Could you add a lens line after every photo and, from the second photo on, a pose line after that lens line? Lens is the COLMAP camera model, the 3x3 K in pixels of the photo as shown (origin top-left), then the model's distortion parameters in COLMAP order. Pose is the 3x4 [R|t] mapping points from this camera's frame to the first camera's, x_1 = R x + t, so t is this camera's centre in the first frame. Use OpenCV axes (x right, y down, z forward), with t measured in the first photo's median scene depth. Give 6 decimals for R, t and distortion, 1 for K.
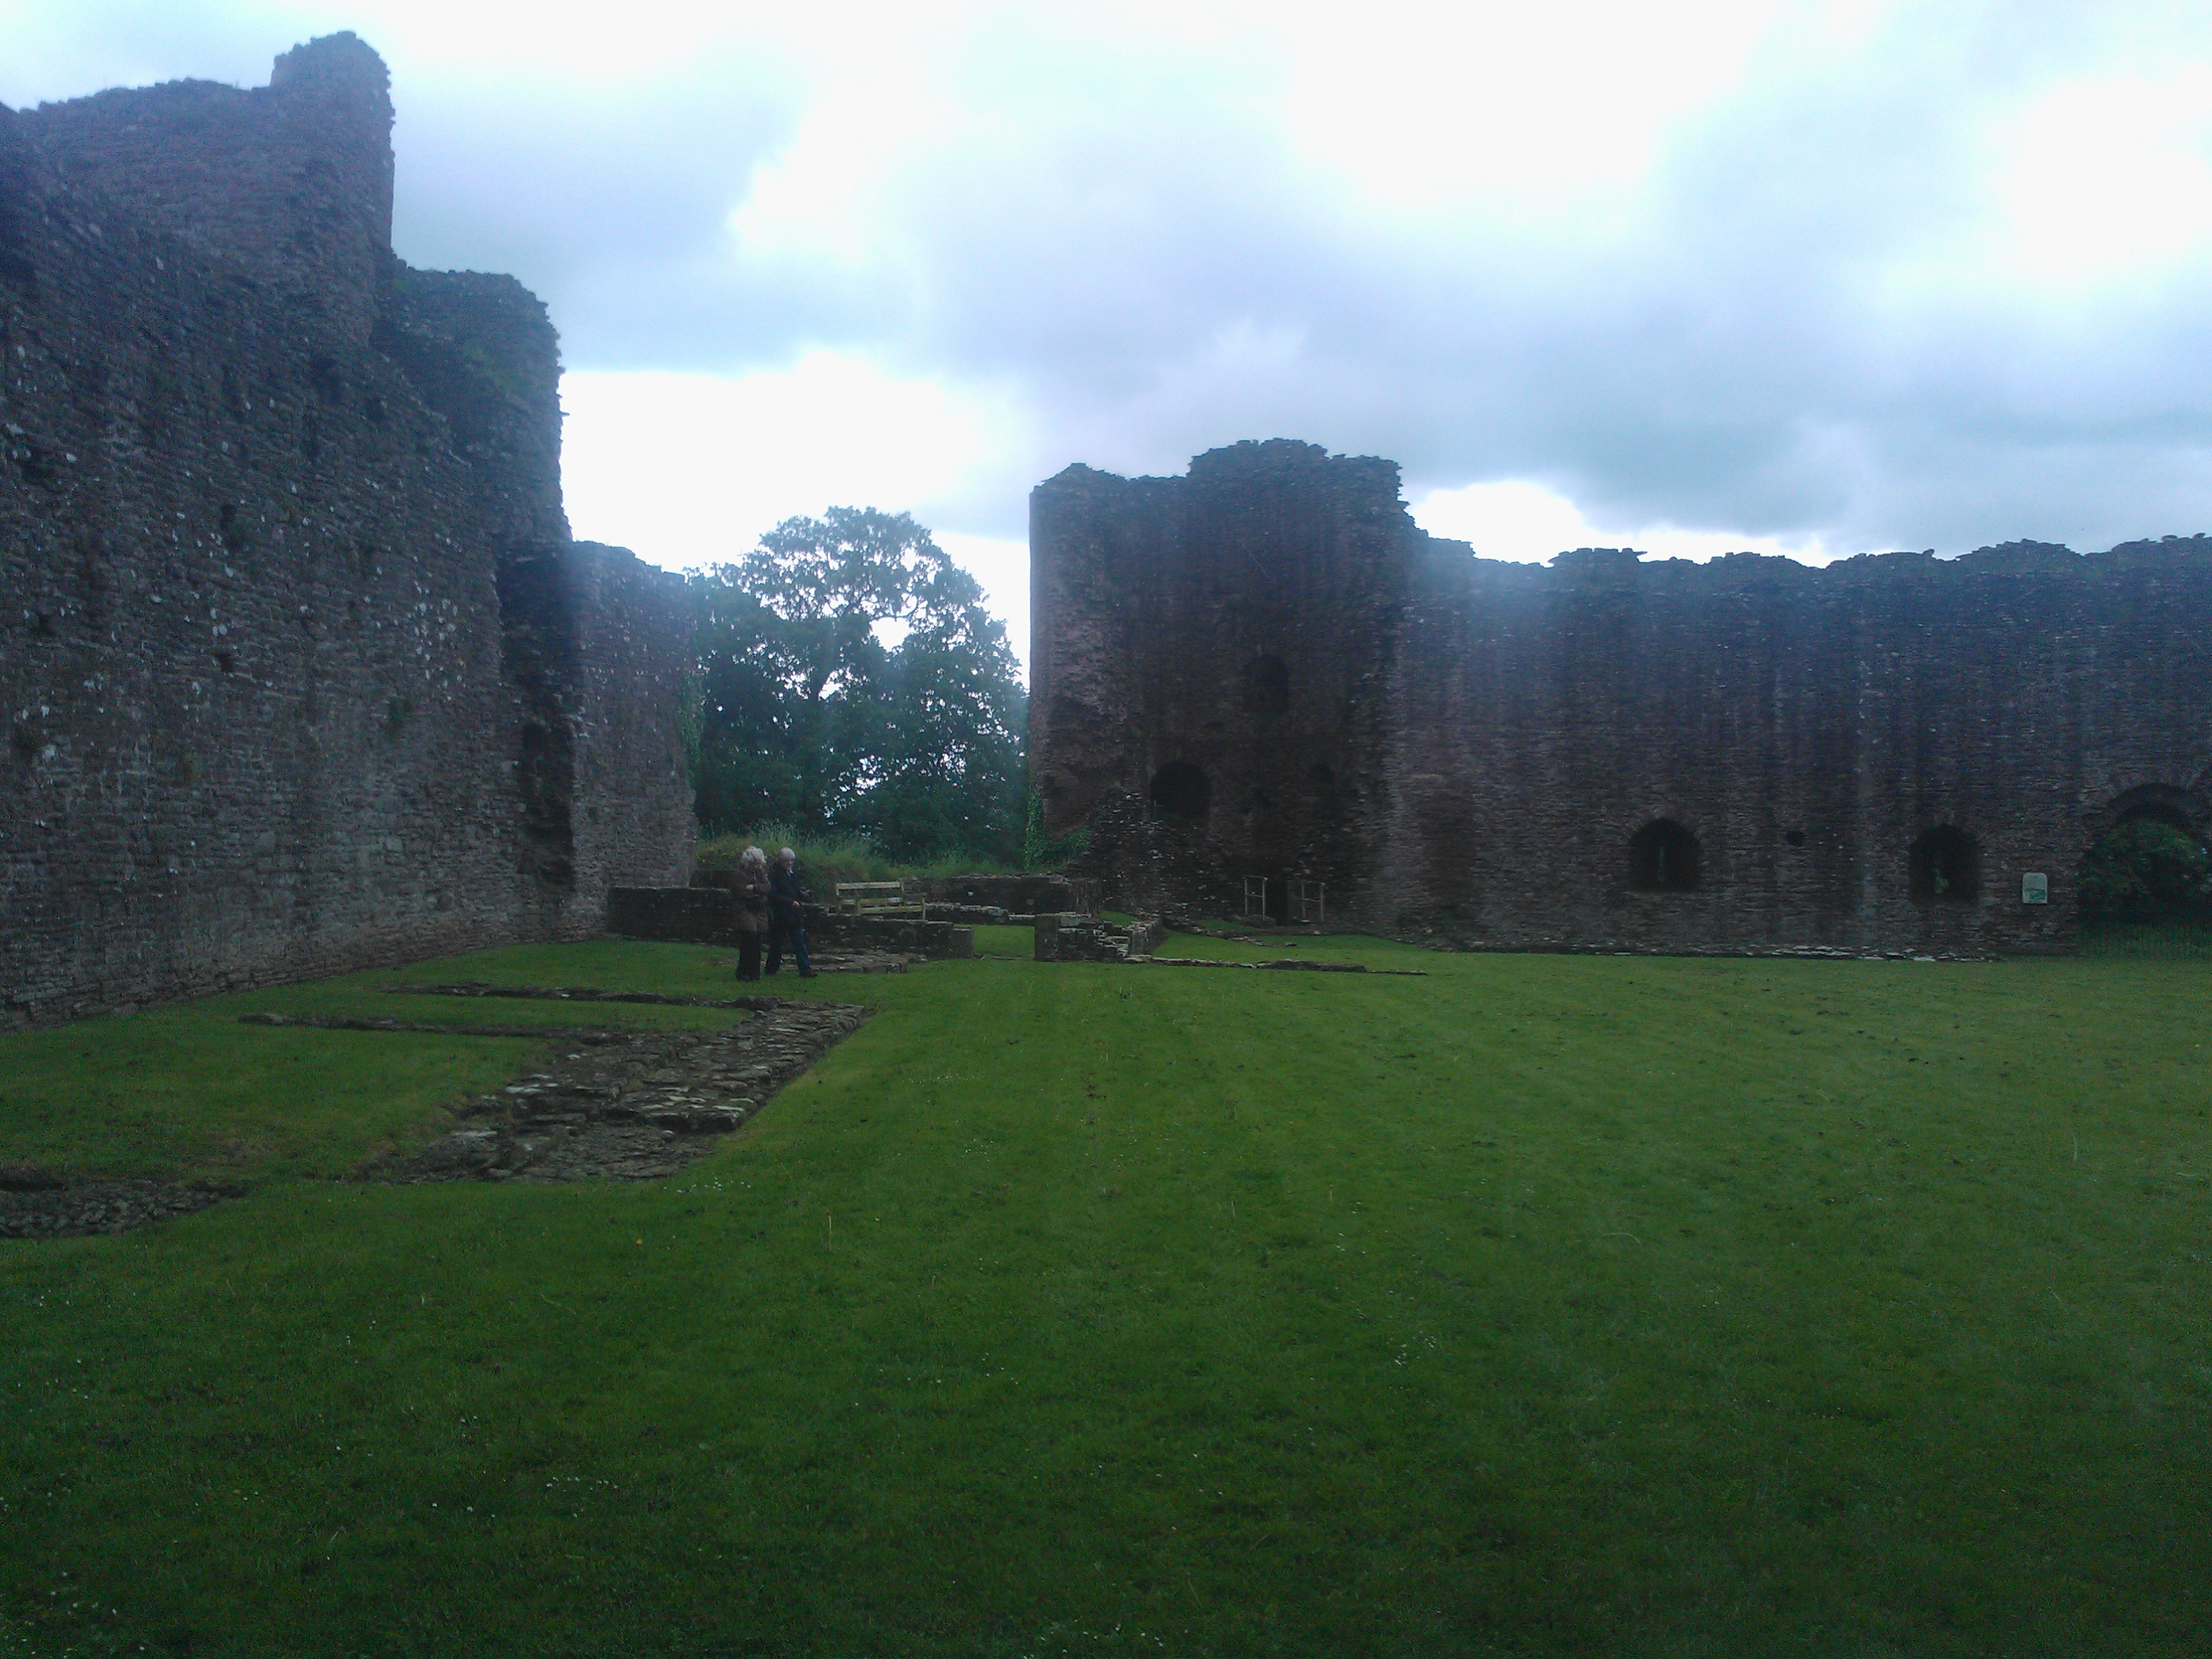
lens RADIAL K [[1919.6, 0, 1082.1], [0, 1919.6, 776.4], [0, 0, 1]] dist [0.145244, -0.260937]
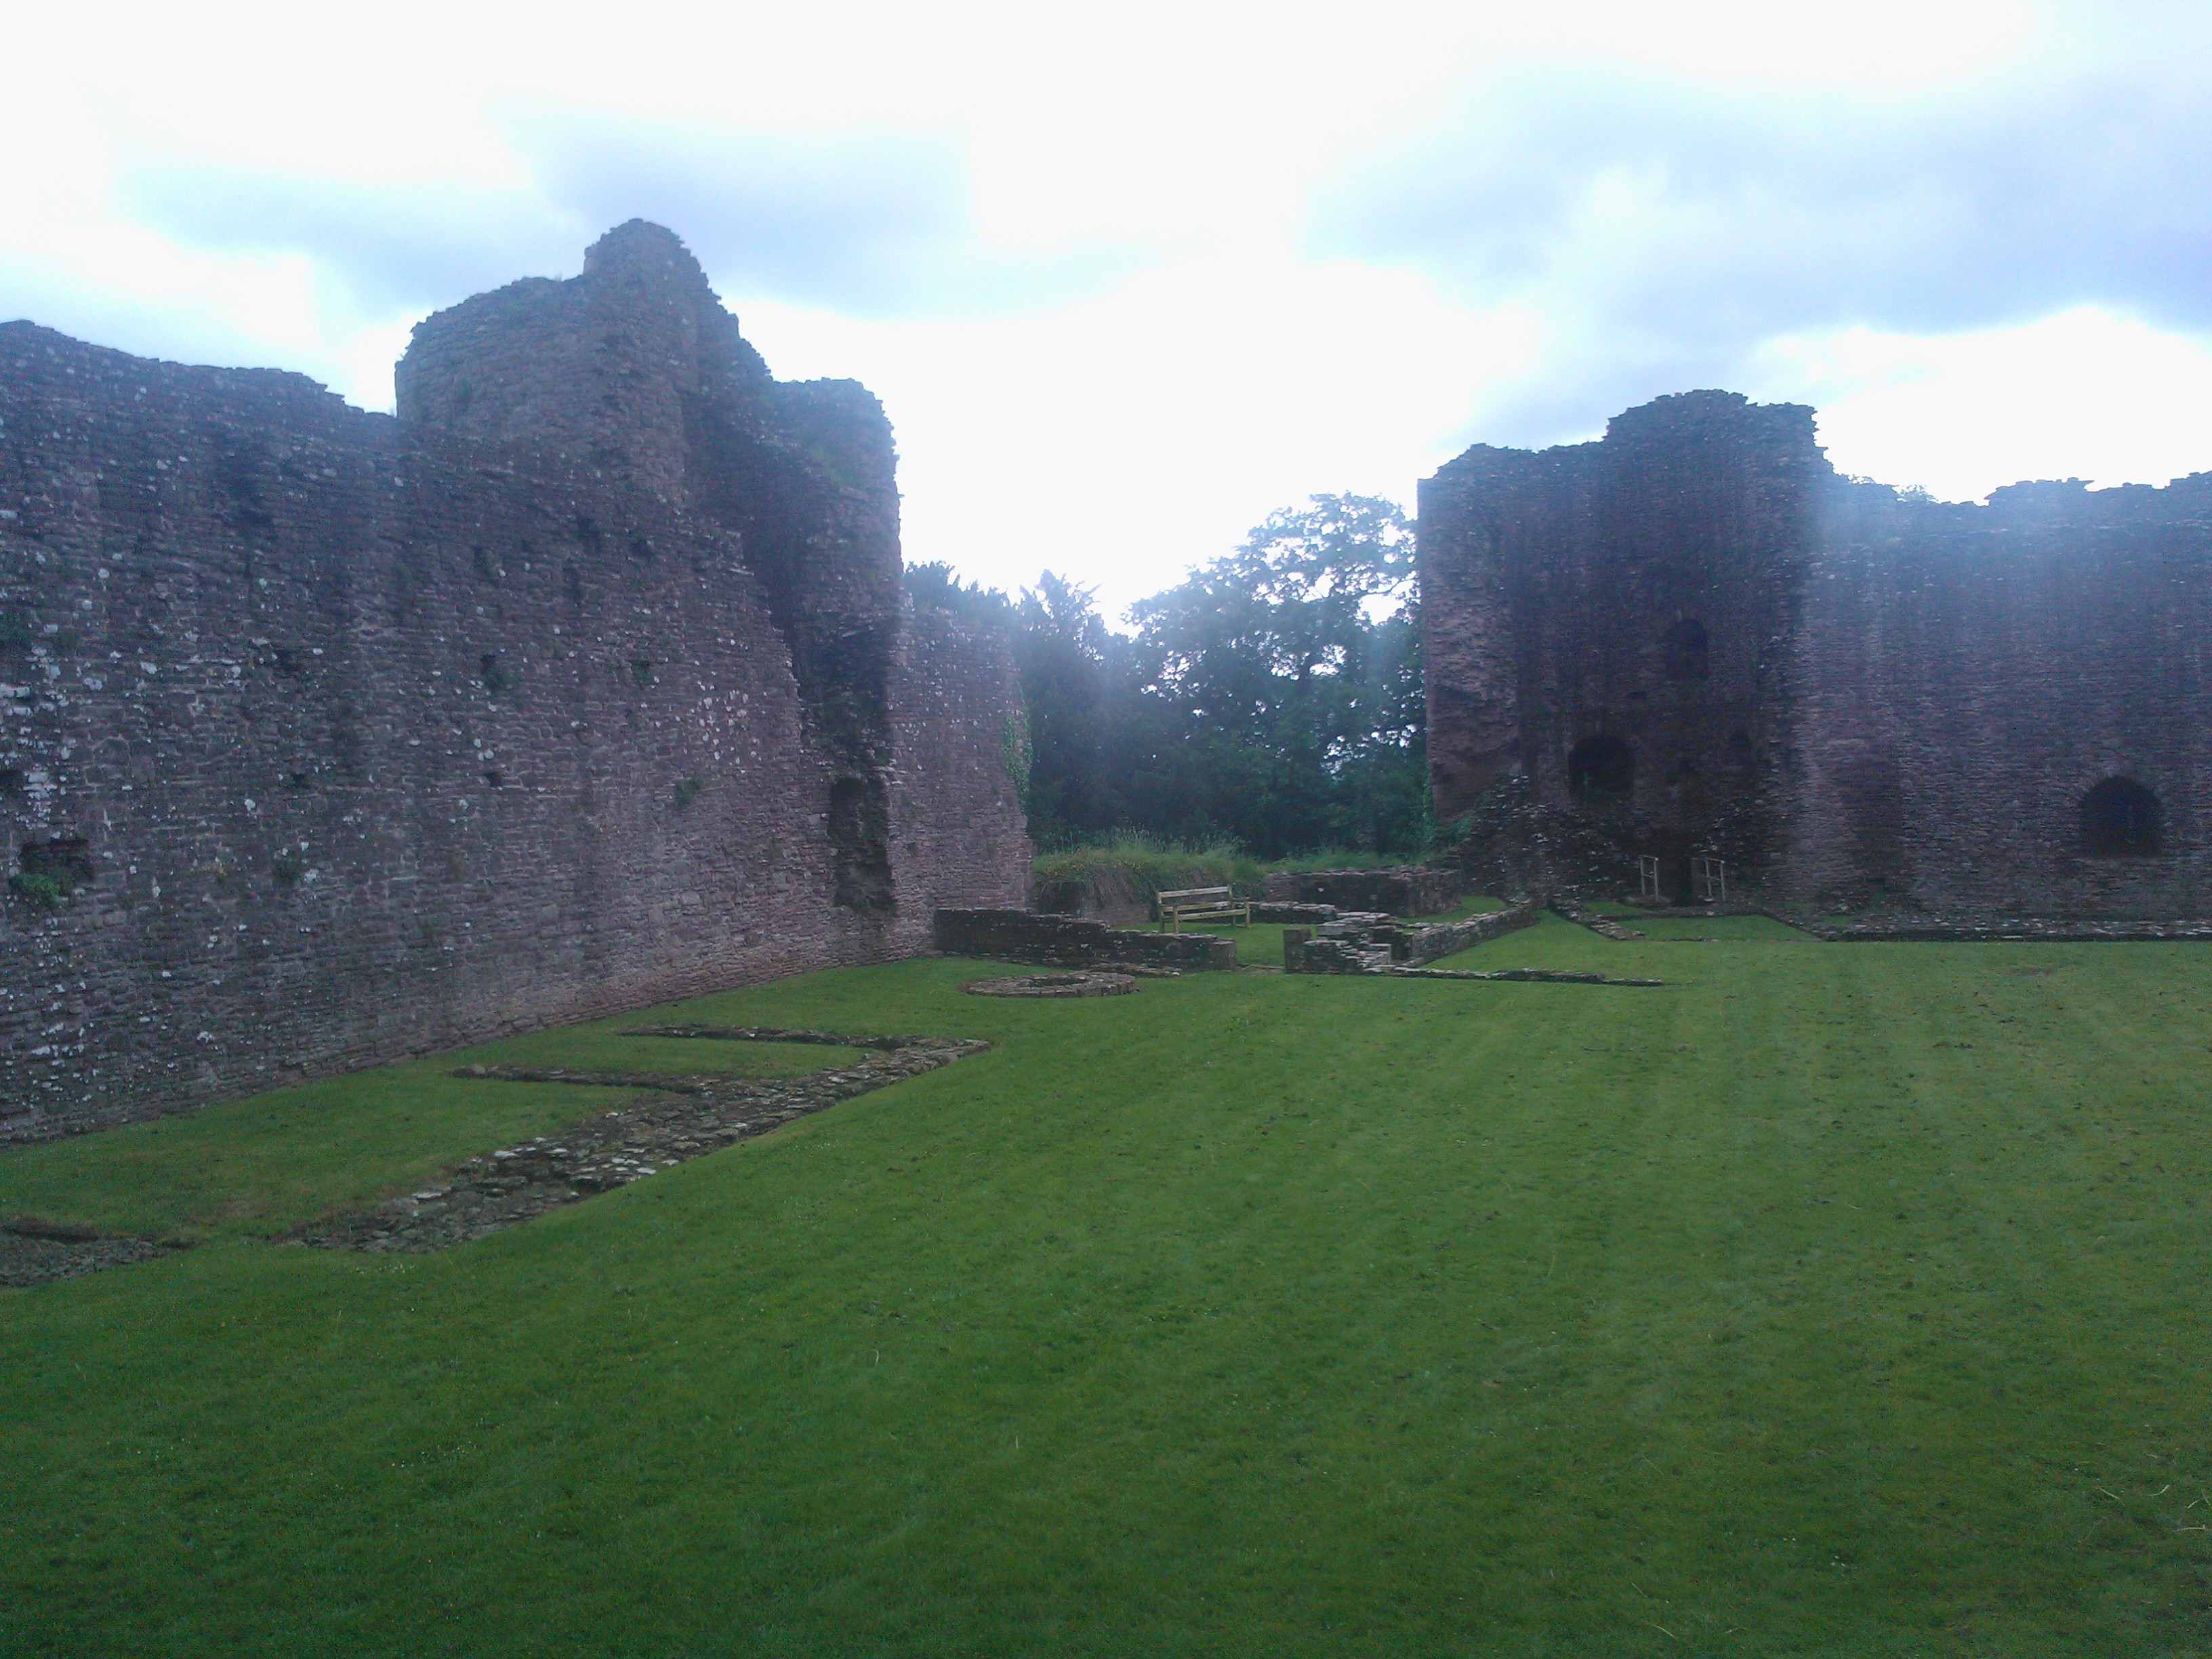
lens RADIAL K [[1919.6, 0, 1118.9], [0, 1919.6, 777.3], [0, 0, 1]] dist [0.145244, -0.260937]
pose [[0.930584, -0.047633, -0.362966, 0.268280], [0.063295, 0.997502, 0.031374, -0.048879], [0.360564, -0.052170, 0.931274, -0.024096]]
